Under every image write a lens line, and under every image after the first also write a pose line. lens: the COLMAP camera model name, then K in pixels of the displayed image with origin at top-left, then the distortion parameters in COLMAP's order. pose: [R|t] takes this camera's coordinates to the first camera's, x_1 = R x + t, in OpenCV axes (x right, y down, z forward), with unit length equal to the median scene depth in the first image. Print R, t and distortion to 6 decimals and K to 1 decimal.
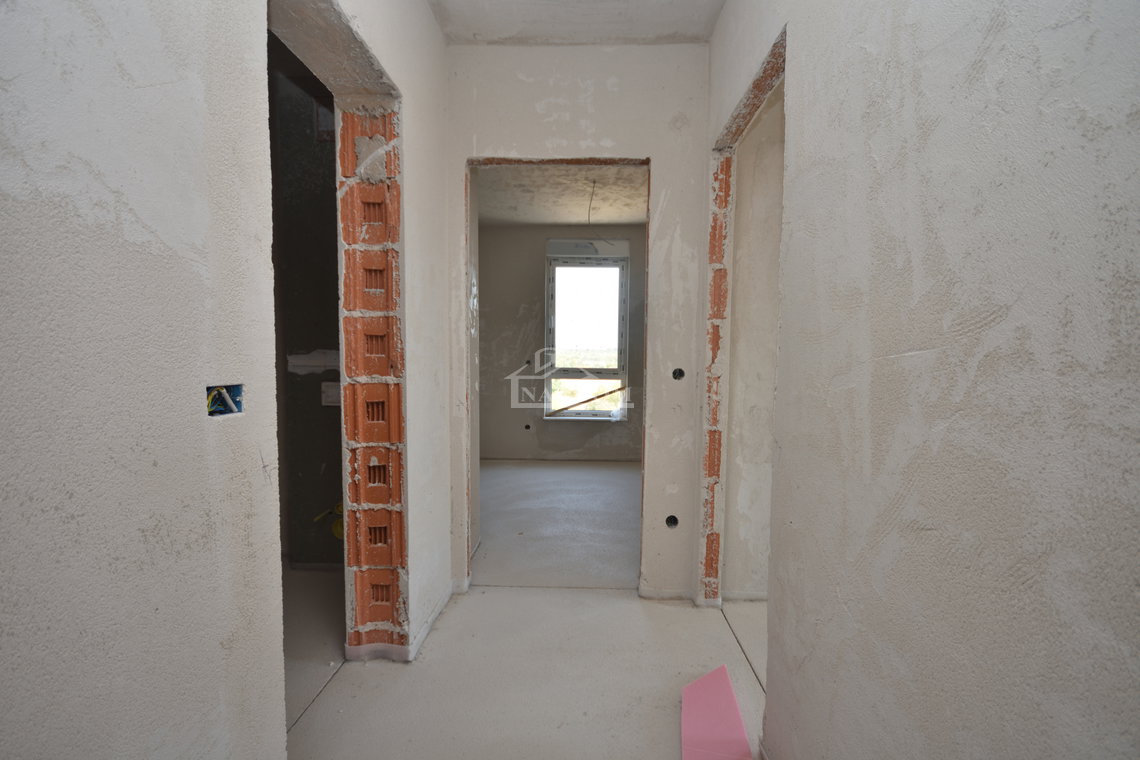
lens RADIAL K [[503.0, 0, 574.7], [0, 503.0, 385.9], [0, 0, 1]] dist [0.006740, -0.005418]
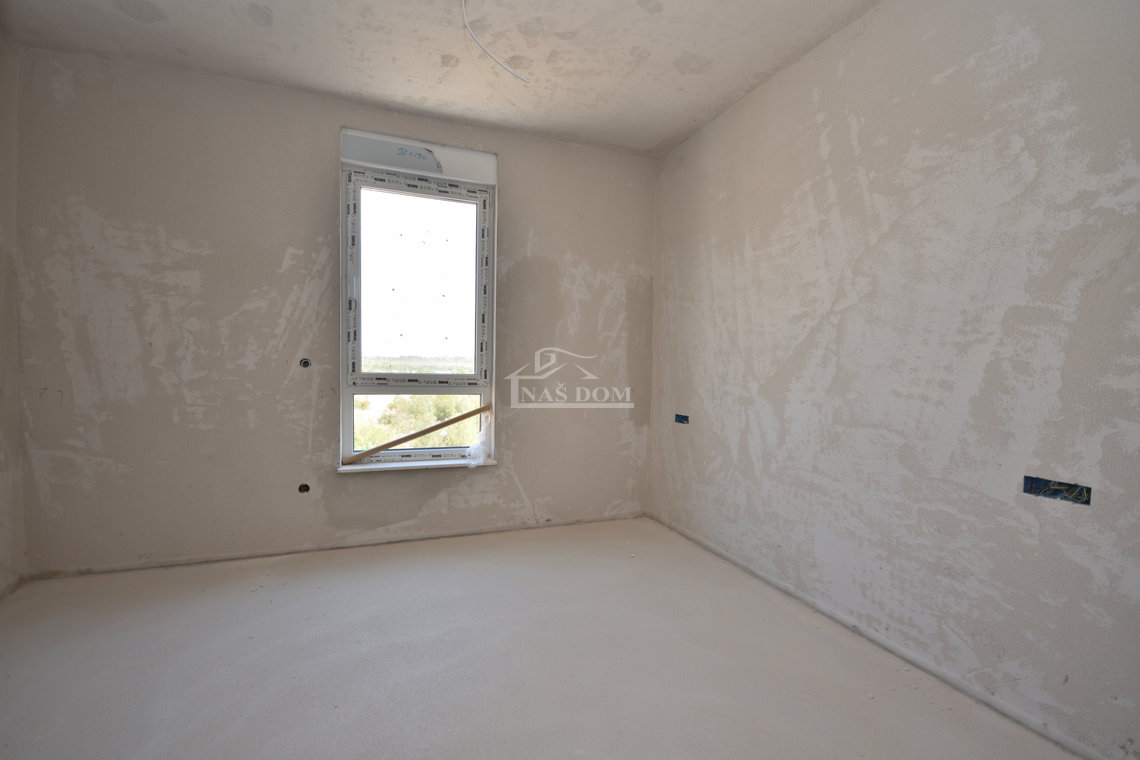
lens RADIAL K [[503.0, 0, 572.7], [0, 503.0, 390.5], [0, 0, 1]] dist [0.006740, -0.005418]
pose [[0.922419, -0.009929, 0.386062, -0.038507], [0.013356, 0.999892, -0.006195, -0.011598], [-0.385959, 0.010870, 0.922452, 0.419130]]
